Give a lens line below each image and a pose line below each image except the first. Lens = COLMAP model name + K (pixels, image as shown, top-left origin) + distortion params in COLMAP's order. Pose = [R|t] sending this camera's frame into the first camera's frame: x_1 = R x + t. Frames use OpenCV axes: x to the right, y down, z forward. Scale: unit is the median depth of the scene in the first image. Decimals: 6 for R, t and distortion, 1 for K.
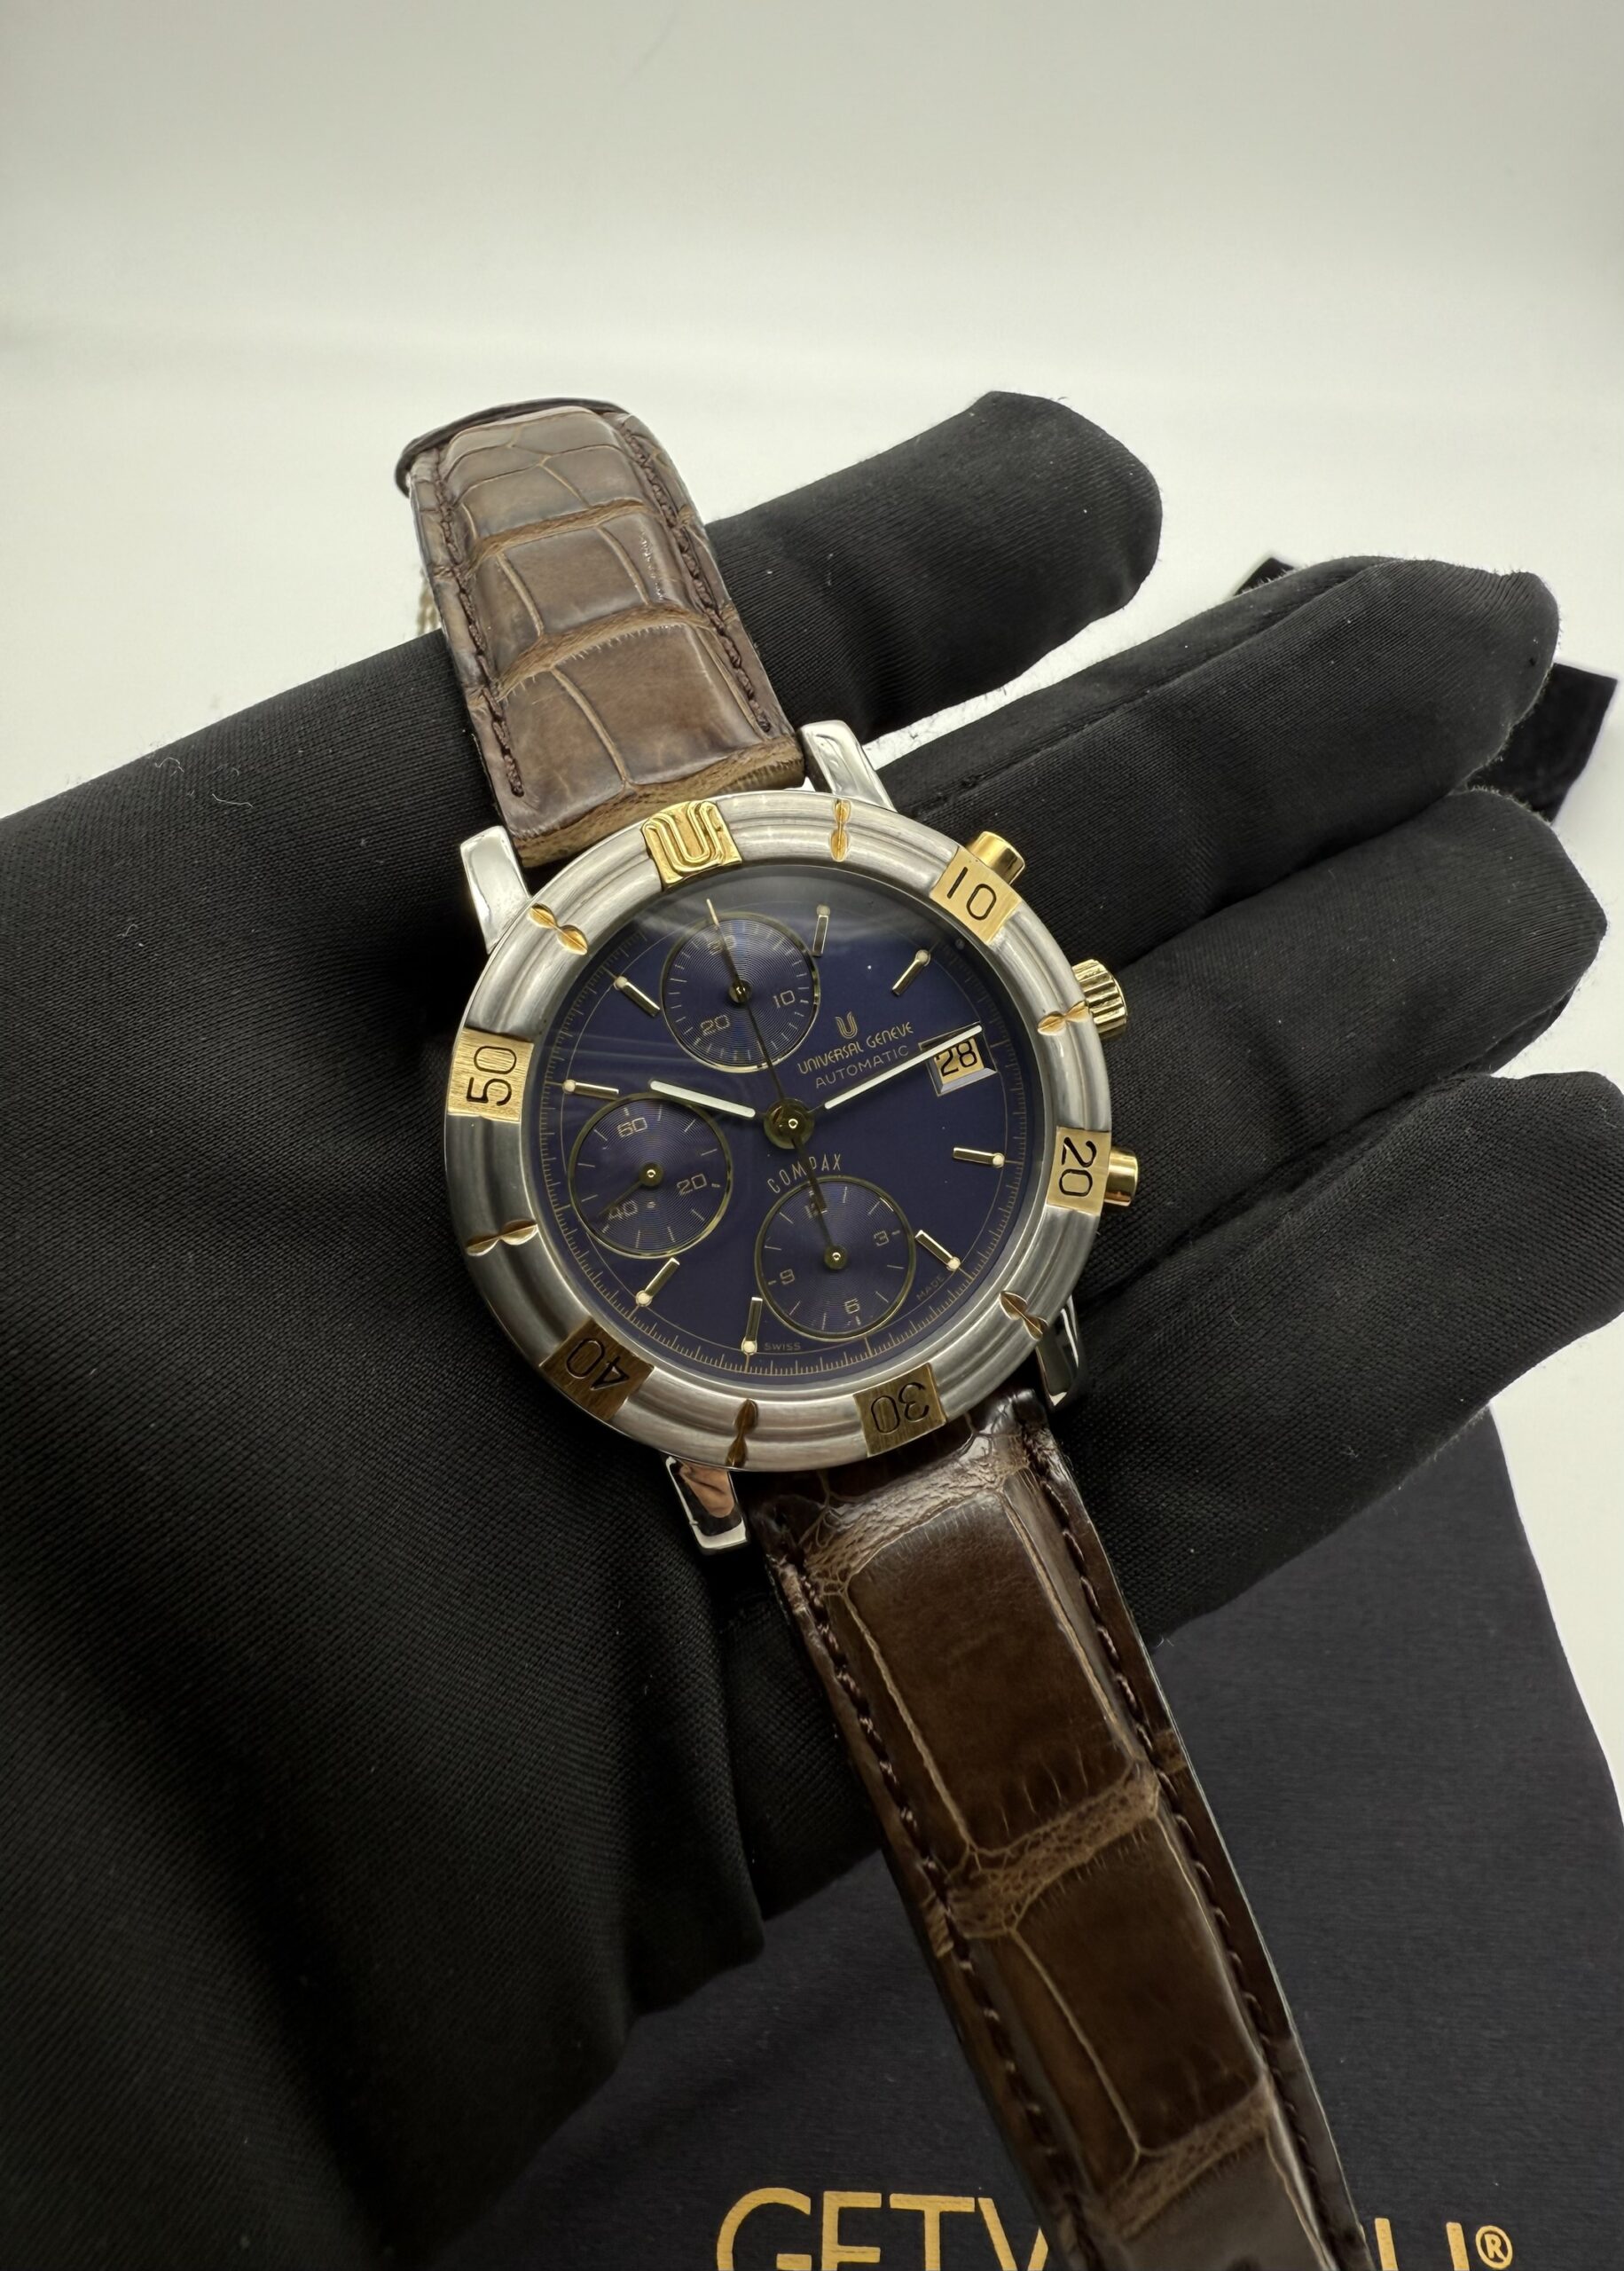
lens RADIAL K [[1629.3, 0, 828.9], [0, 1629.3, 927.2], [0, 0, 1]] dist [-0.002427, 0.001642]
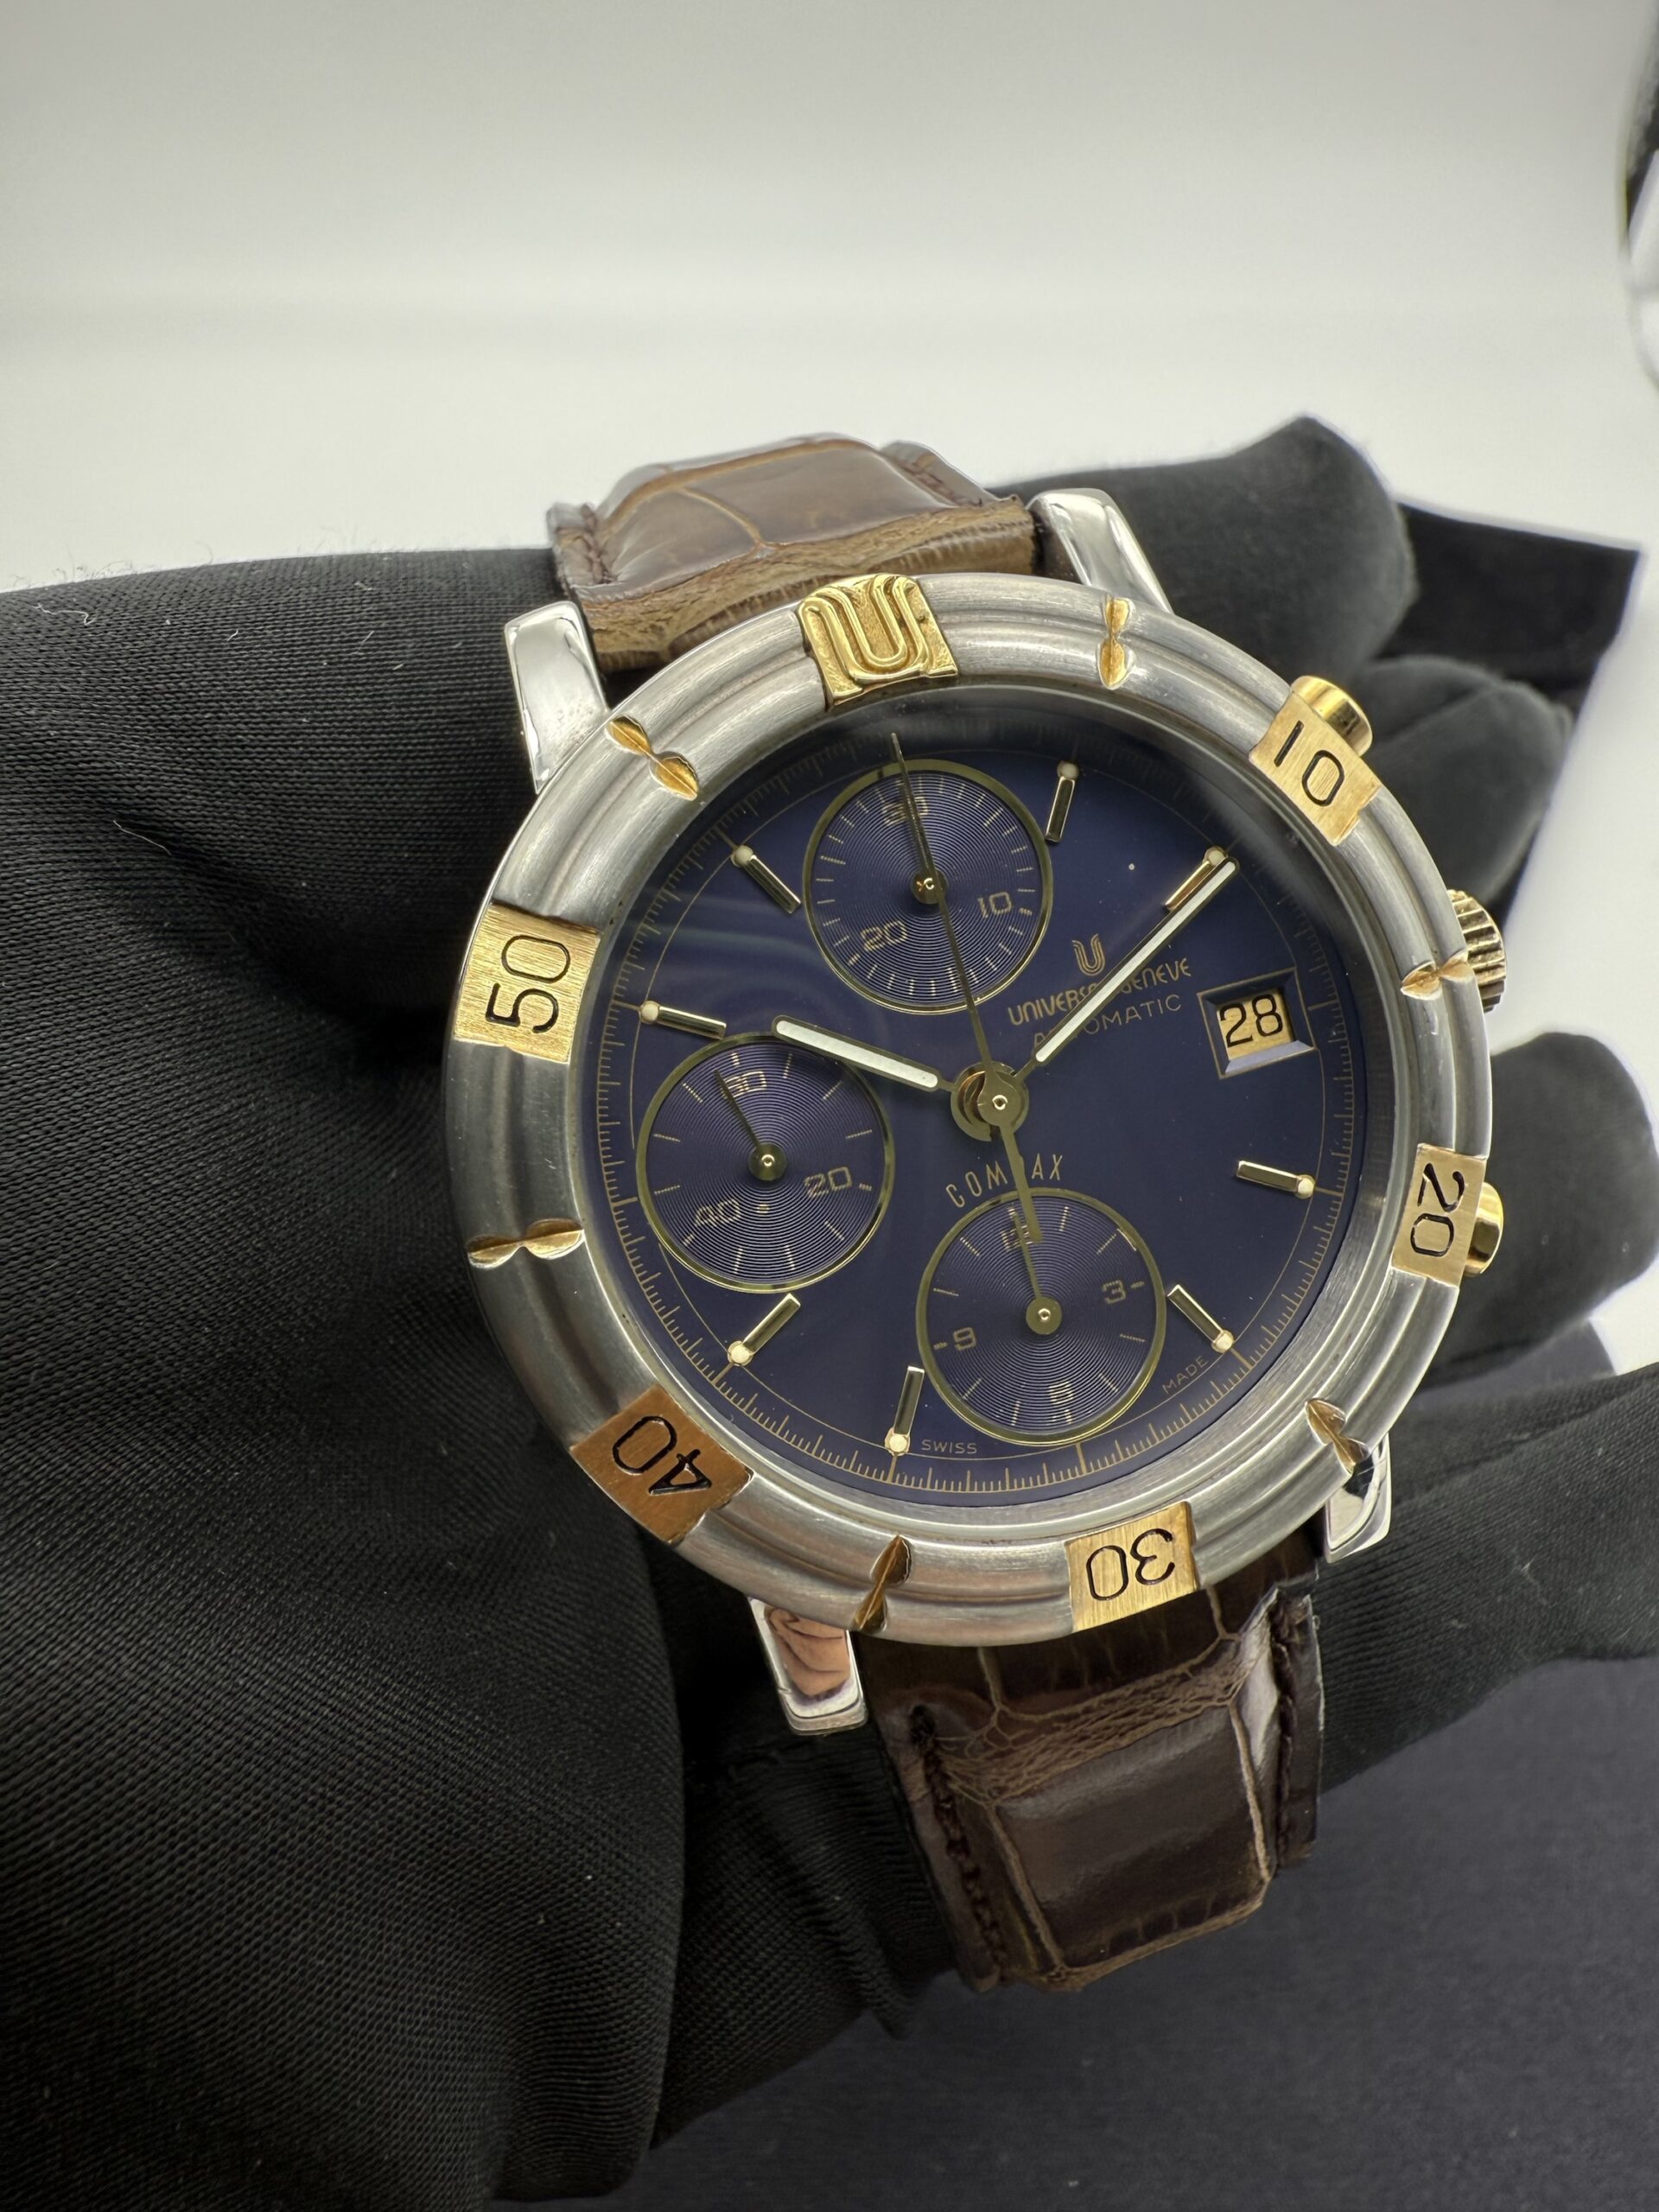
lens RADIAL K [[1645.4, 0, 815.7], [0, 1645.4, 965.9], [0, 0, 1]] dist [-0.002628, 0.008588]
pose [[0.995477, 0.086908, -0.038379, -0.072176], [-0.084665, 0.994798, 0.056647, 0.038401], [0.043102, -0.053141, 0.997656, 0.366727]]
